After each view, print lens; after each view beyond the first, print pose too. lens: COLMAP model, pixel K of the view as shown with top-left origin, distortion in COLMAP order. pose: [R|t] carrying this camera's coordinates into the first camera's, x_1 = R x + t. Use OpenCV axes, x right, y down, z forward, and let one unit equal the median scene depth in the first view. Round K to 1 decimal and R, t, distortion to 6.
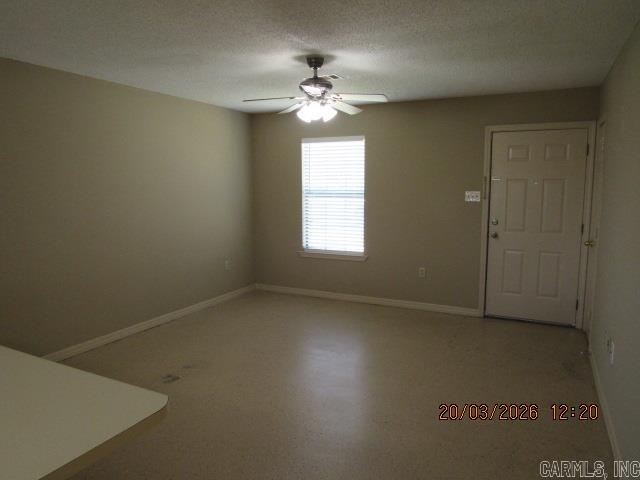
lens RADIAL K [[464.6, 0, 322.2], [0, 464.6, 237.7], [0, 0, 1]] dist [-0.007237, 0.000844]
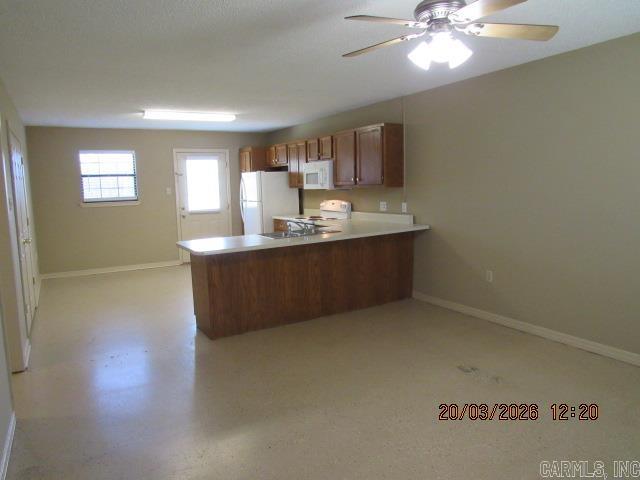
lens RADIAL K [[464.6, 0, 320.6], [0, 464.6, 236.0], [0, 0, 1]] dist [-0.007237, 0.000844]
pose [[-0.545216, 0.102891, -0.831957, 0.357632], [-0.071627, 0.983092, 0.168523, -0.066565], [0.835230, 0.151472, -0.528628, 0.686375]]
